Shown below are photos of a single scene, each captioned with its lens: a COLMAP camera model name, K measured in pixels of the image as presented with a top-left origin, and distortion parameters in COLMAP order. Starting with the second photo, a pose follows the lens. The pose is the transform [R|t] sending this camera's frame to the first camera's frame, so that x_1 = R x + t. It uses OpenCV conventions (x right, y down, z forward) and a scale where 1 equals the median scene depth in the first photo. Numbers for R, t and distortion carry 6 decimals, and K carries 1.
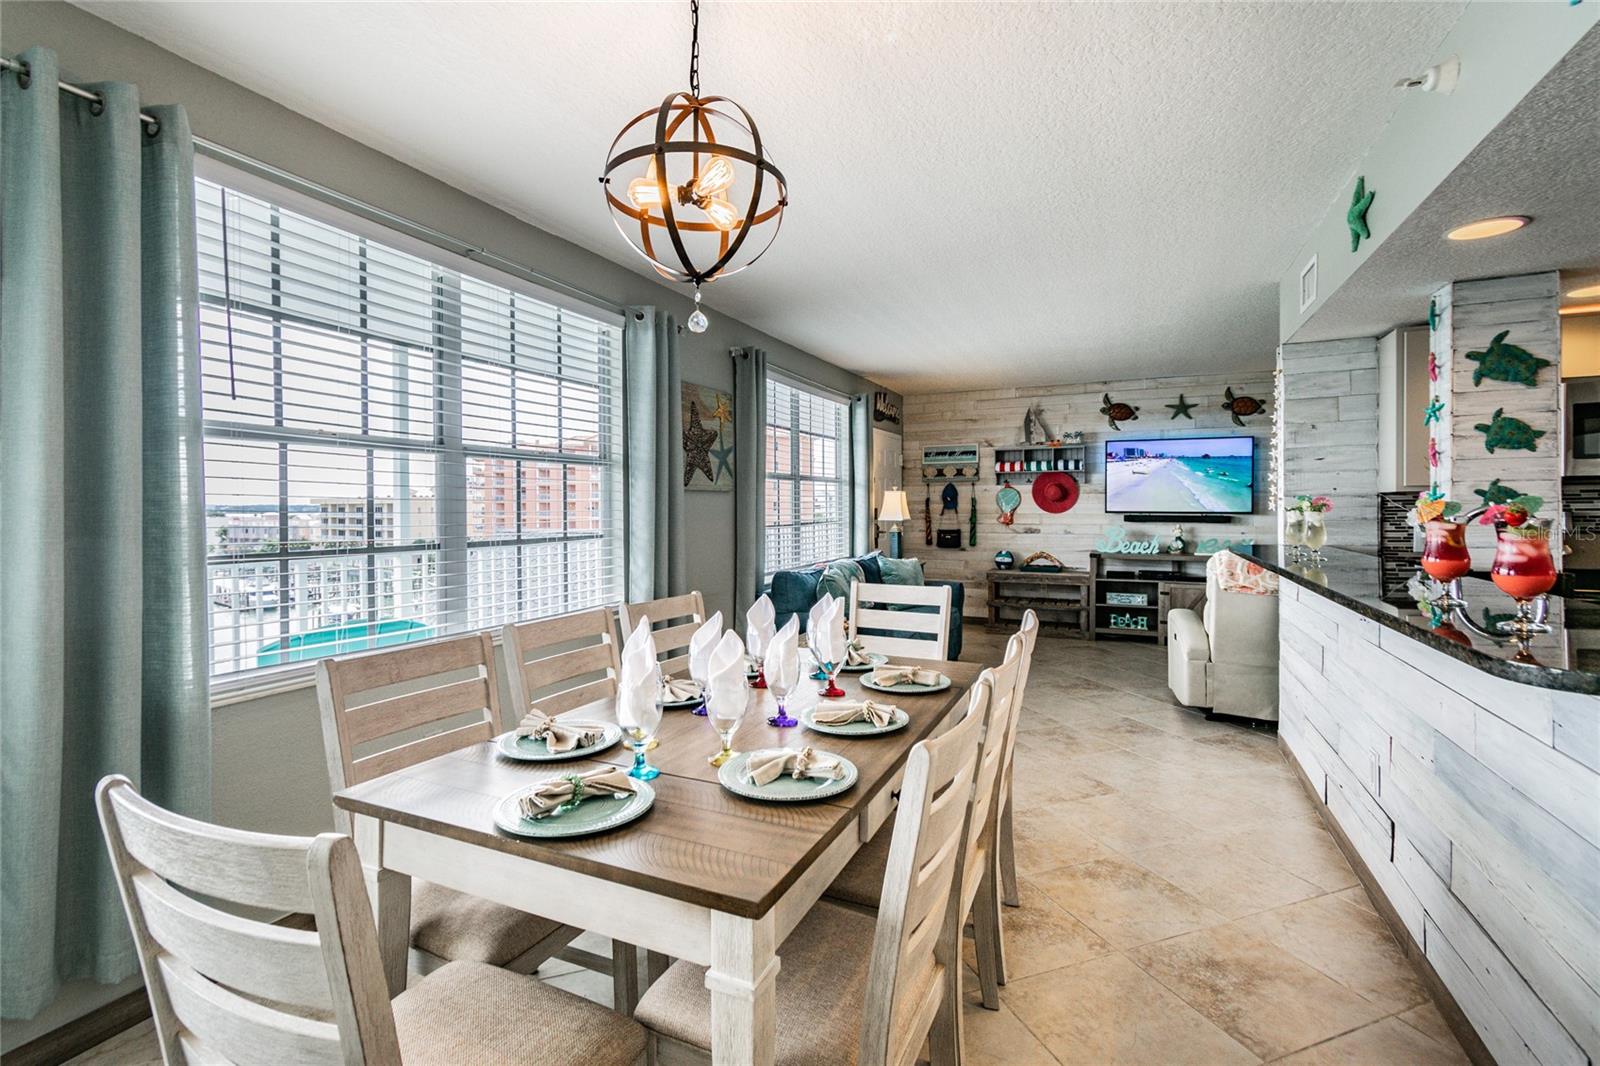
lens RADIAL K [[714.0, 0, 795.1], [0, 714.0, 511.0], [0, 0, 1]] dist [0.003493, -0.000944]
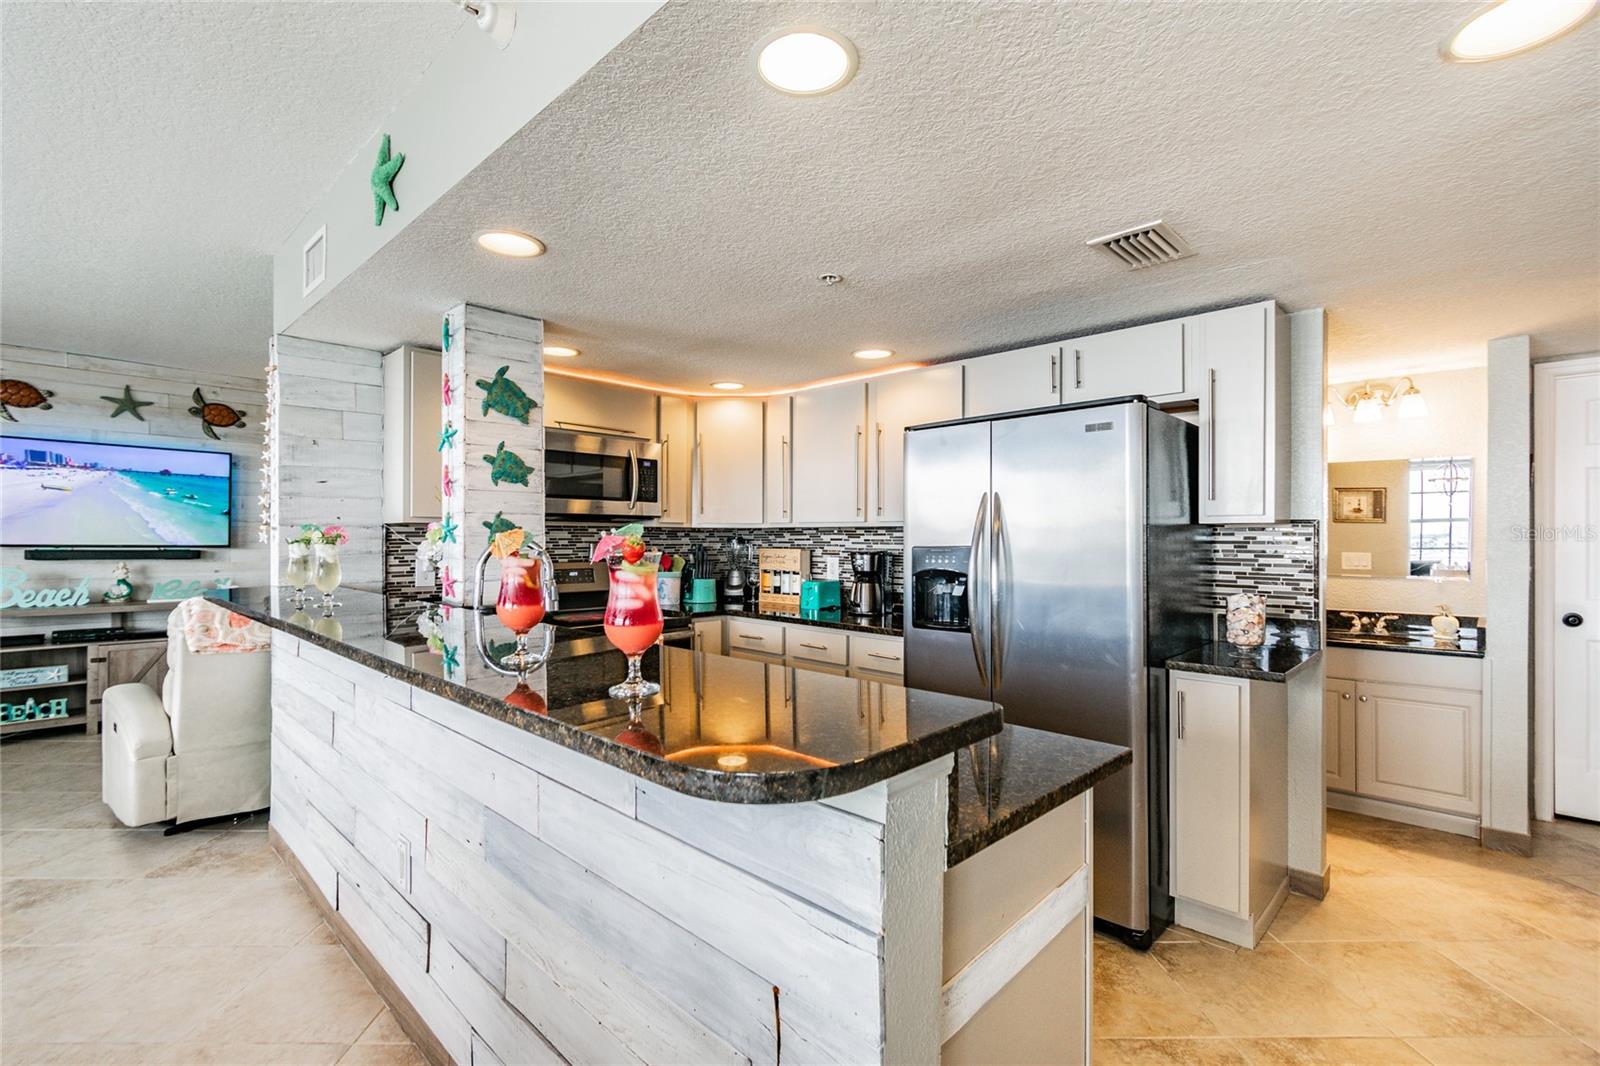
lens RADIAL K [[730.9, 0, 789.8], [0, 730.9, 539.1], [0, 0, 1]] dist [0.001847, -0.000932]
pose [[0.333426, 0.005826, 0.942758, 0.062675], [0.000641, 0.999979, -0.006406, 0.000243], [-0.942776, 0.002740, 0.333415, 0.114133]]
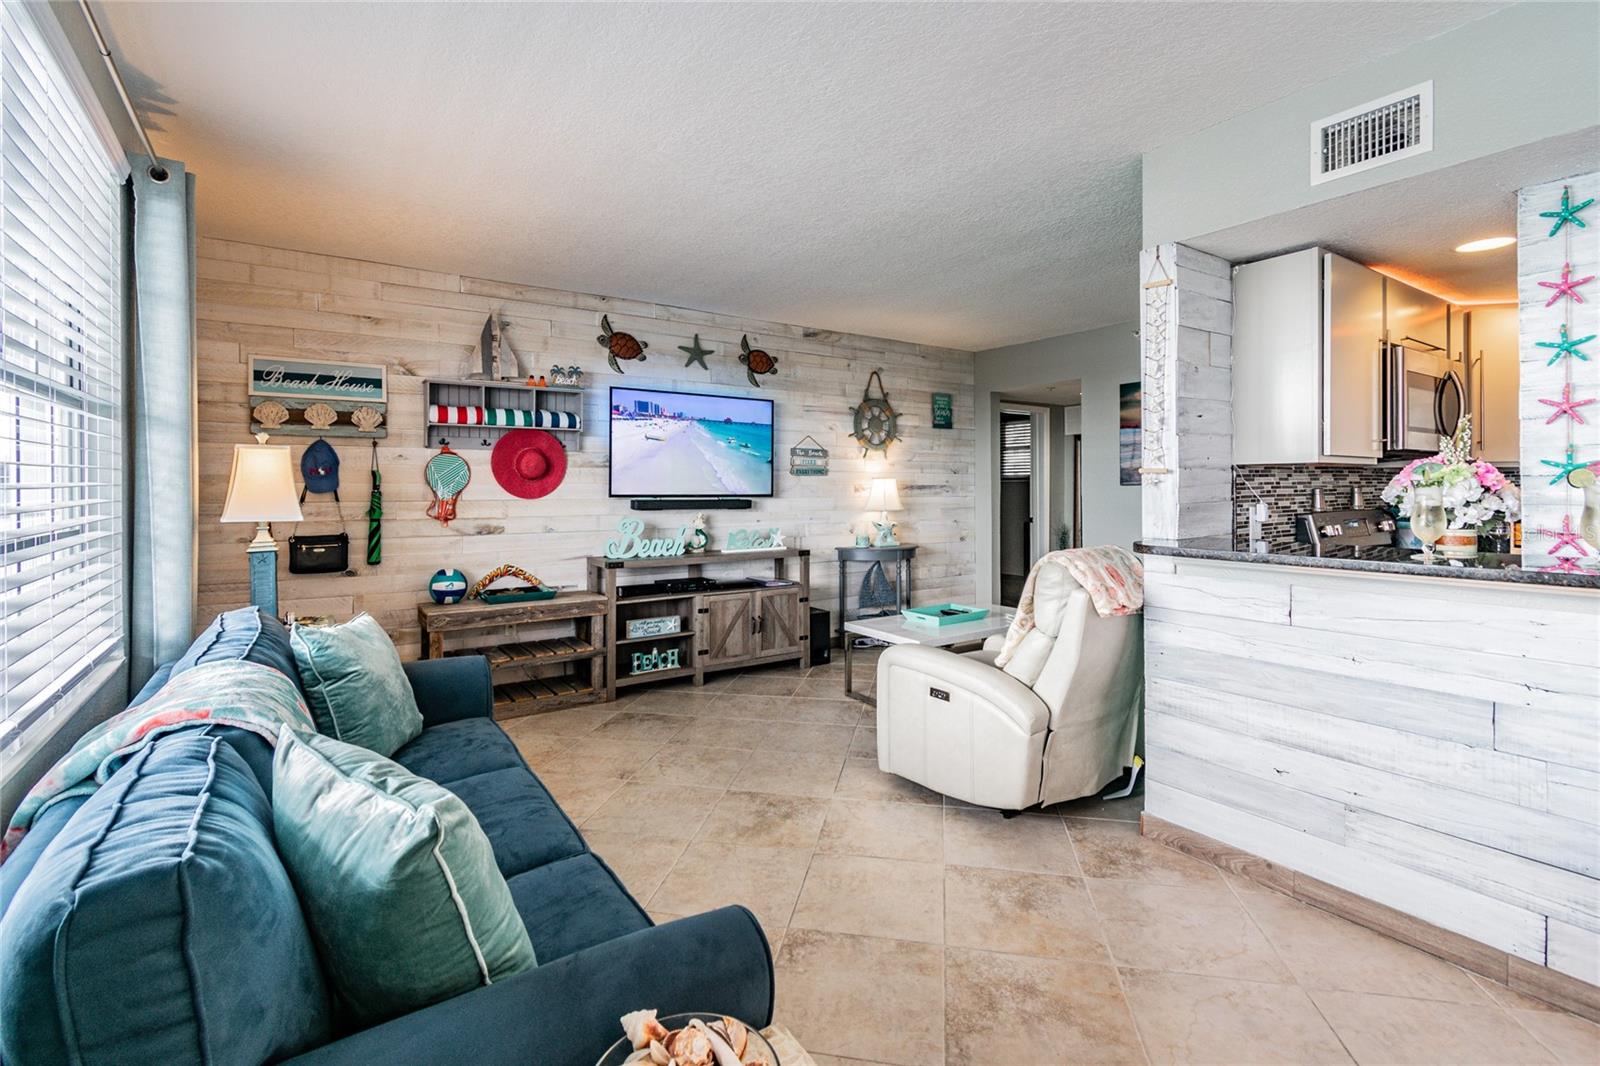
lens RADIAL K [[738.0, 0, 799.6], [0, 738.0, 489.8], [0, 0, 1]] dist [0.001879, 0.000182]
pose [[0.512475, -0.000297, 0.858702, -0.059103], [0.008211, 0.999956, -0.004555, 0.000323], [-0.858663, 0.009386, 0.512454, 0.562010]]
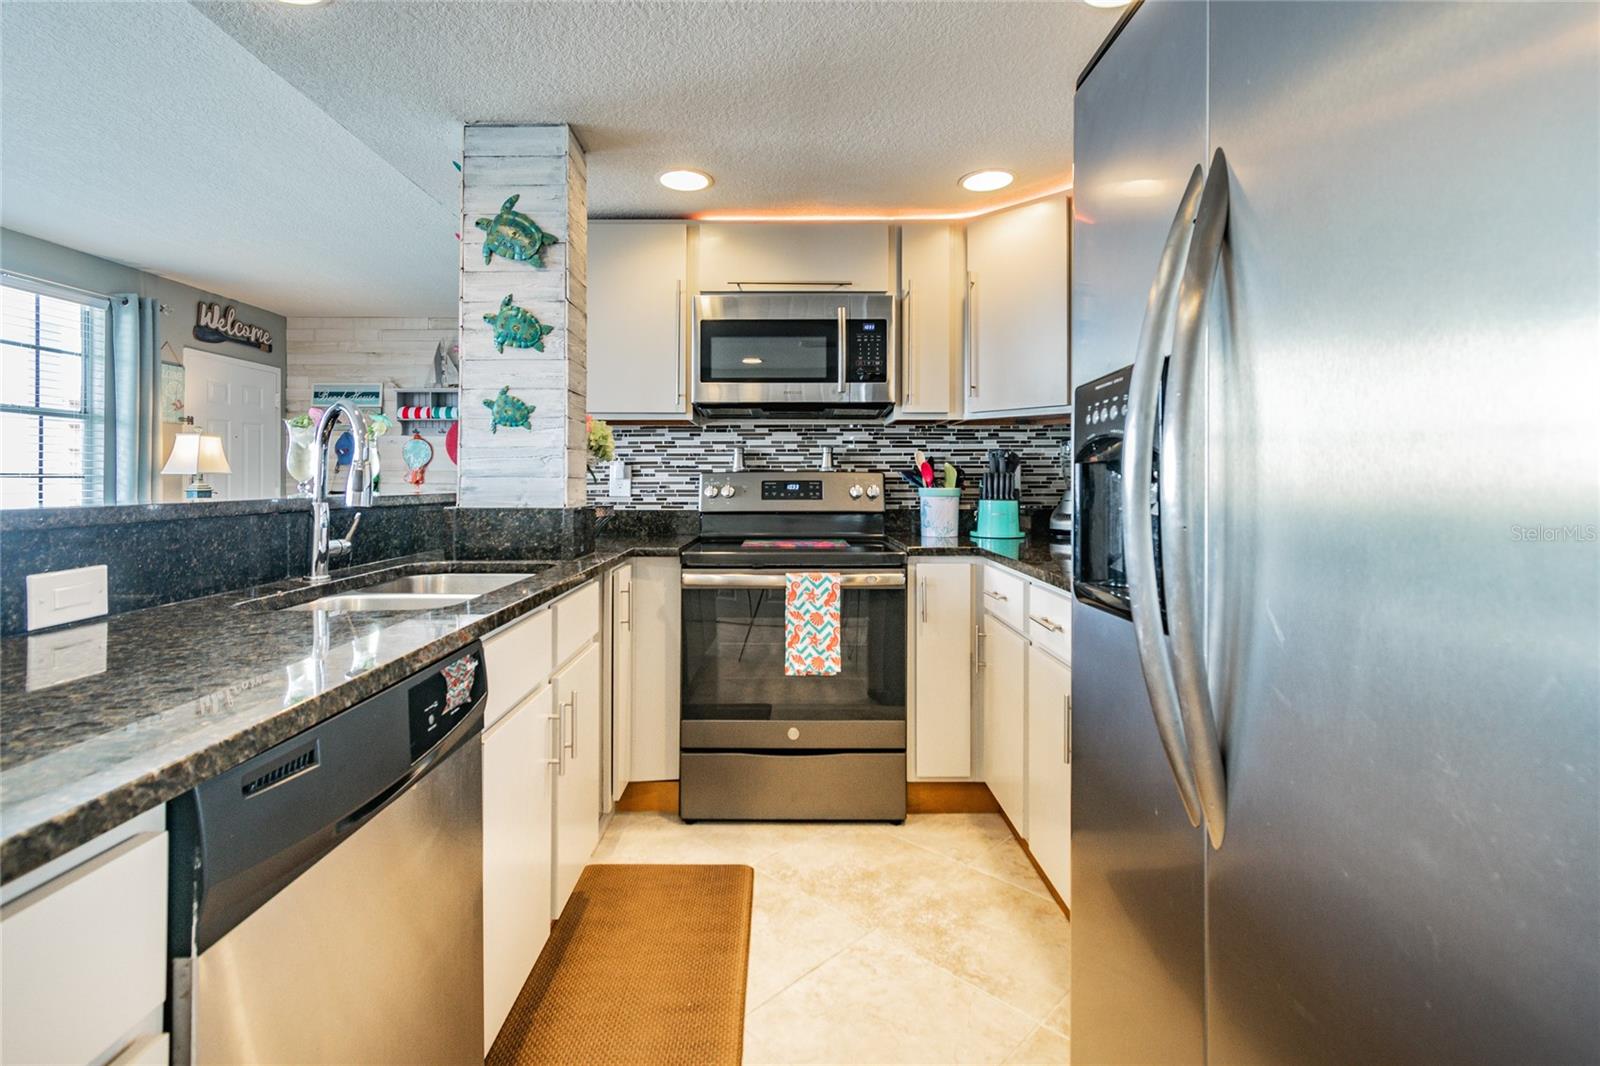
lens RADIAL K [[744.3, 0, 783.0], [0, 744.3, 484.3], [0, 0, 1]] dist [0.001065, -0.000035]
pose [[0.907599, 0.003637, 0.419823, 0.376762], [-0.002181, 0.999990, -0.003946, 0.025690], [-0.419833, 0.002666, 0.907597, 0.062881]]
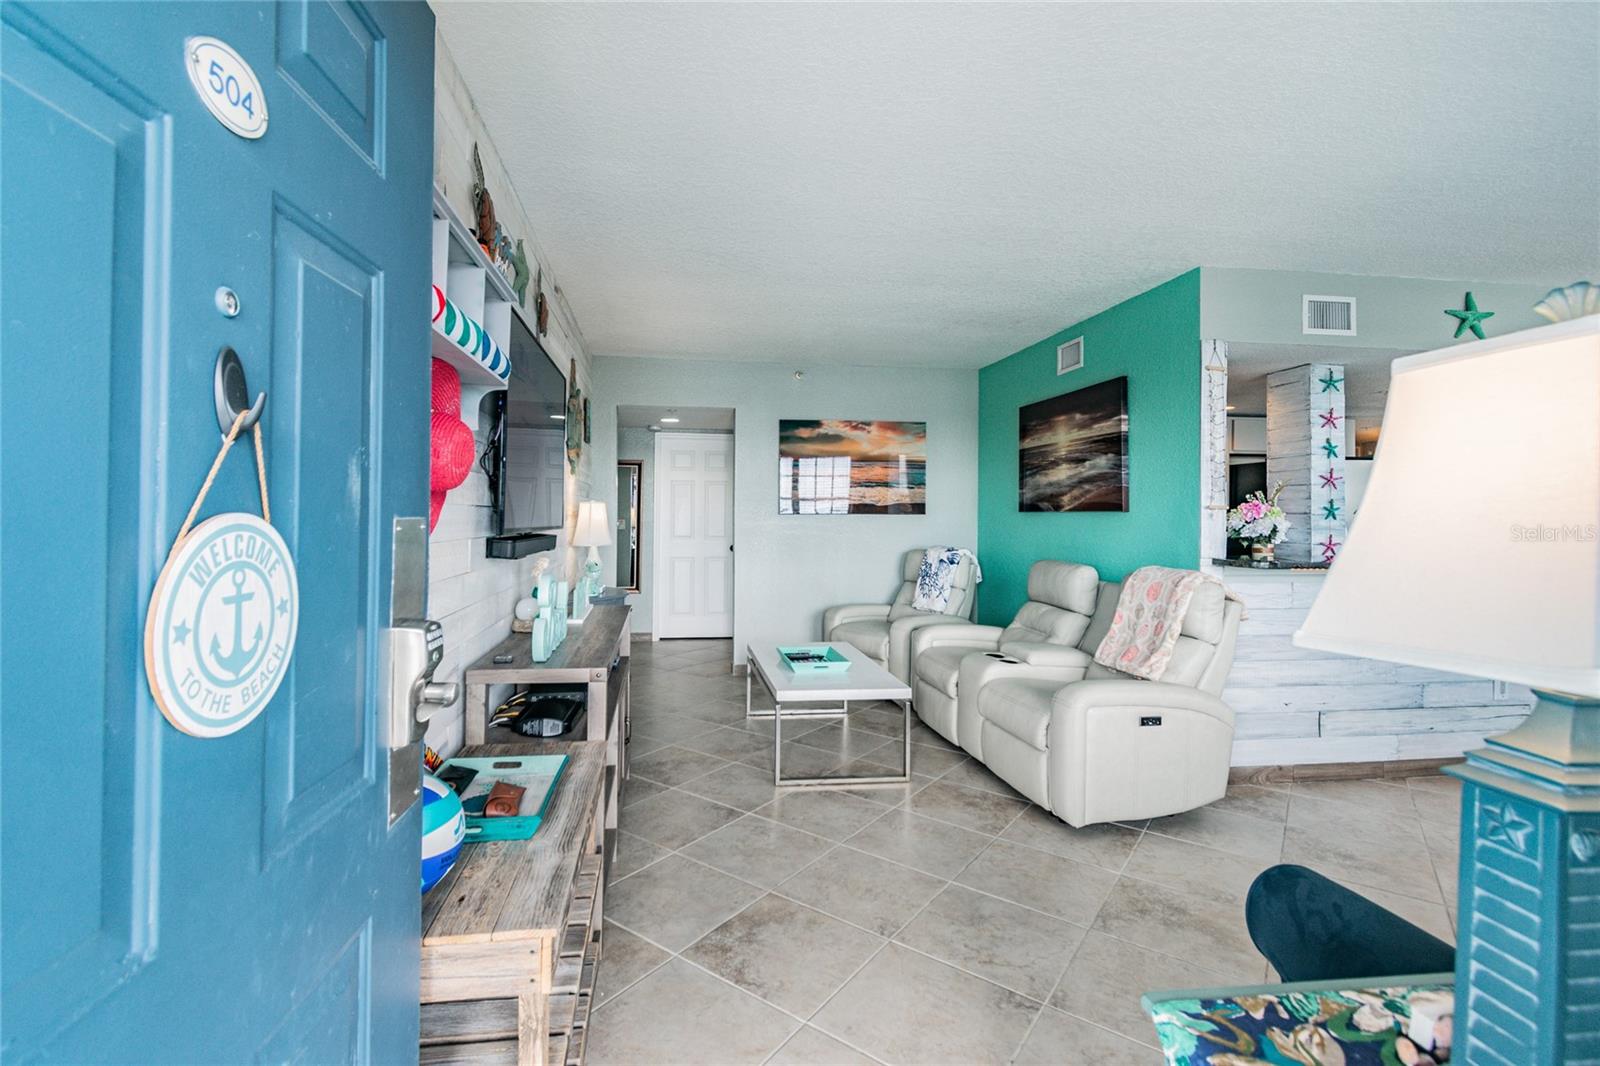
lens RADIAL K [[714.0, 0, 795.1], [0, 714.0, 511.0], [0, 0, 1]] dist [0.003493, -0.000944]
pose [[-0.536555, 0.004174, 0.843855, 0.120428], [0.001571, 0.999991, -0.003947, -0.006417], [-0.843864, -0.000792, -0.536557, 1.170683]]
